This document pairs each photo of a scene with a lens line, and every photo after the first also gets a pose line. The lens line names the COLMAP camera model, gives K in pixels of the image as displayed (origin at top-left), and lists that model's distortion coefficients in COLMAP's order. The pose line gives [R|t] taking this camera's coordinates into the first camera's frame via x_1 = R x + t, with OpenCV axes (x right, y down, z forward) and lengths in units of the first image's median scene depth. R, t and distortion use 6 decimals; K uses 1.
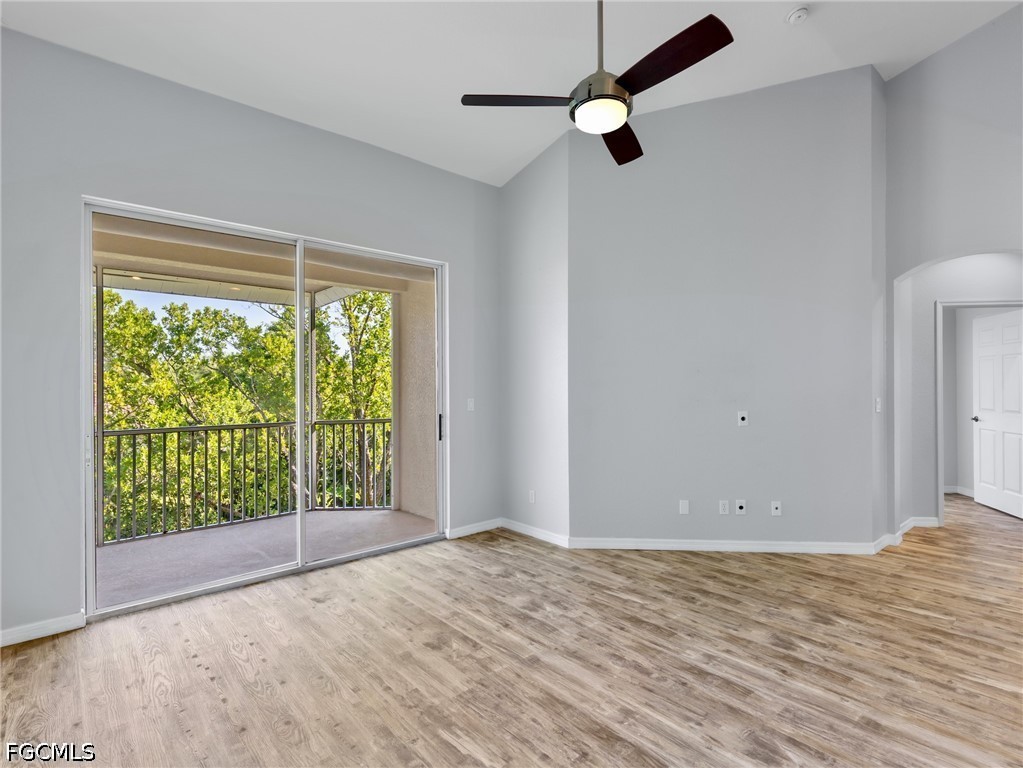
lens RADIAL K [[518.3, 0, 516.2], [0, 518.3, 360.7], [0, 0, 1]] dist [0.004801, -0.000293]
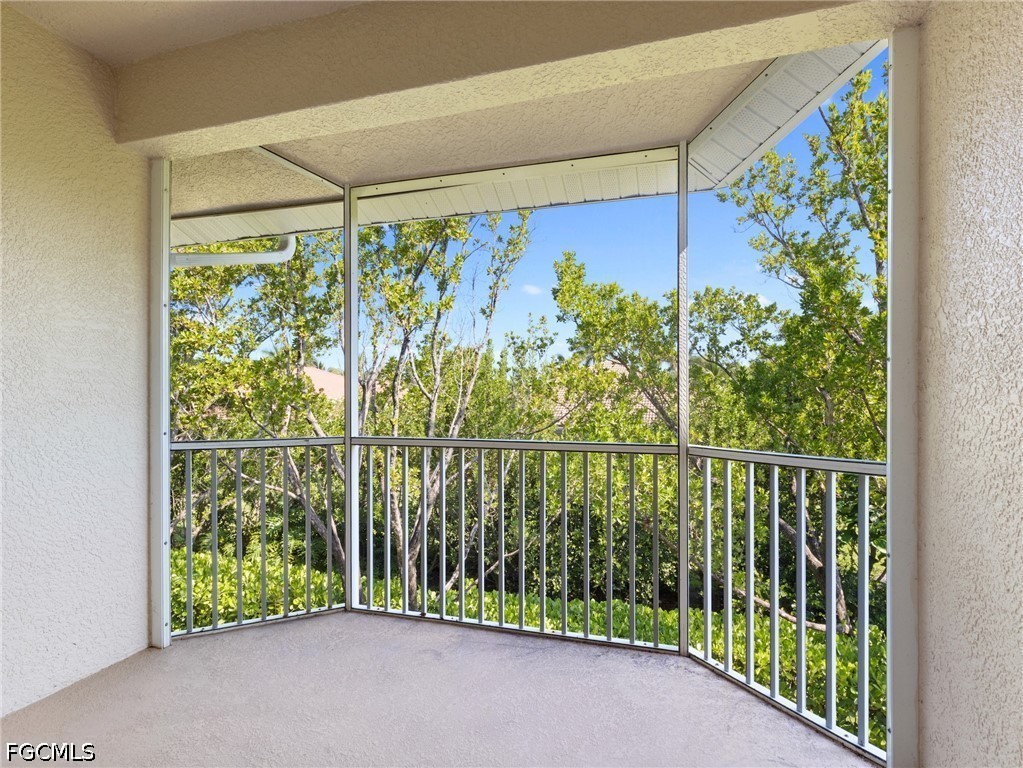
lens RADIAL K [[518.4, 0, 518.2], [0, 518.4, 385.8], [0, 0, 1]] dist [0.007912, -0.001006]
pose [[0.525194, -0.003294, -0.850976, -0.181908], [0.039295, 0.999020, 0.020385, 0.097508], [0.850075, -0.044146, 0.524808, 1.203658]]
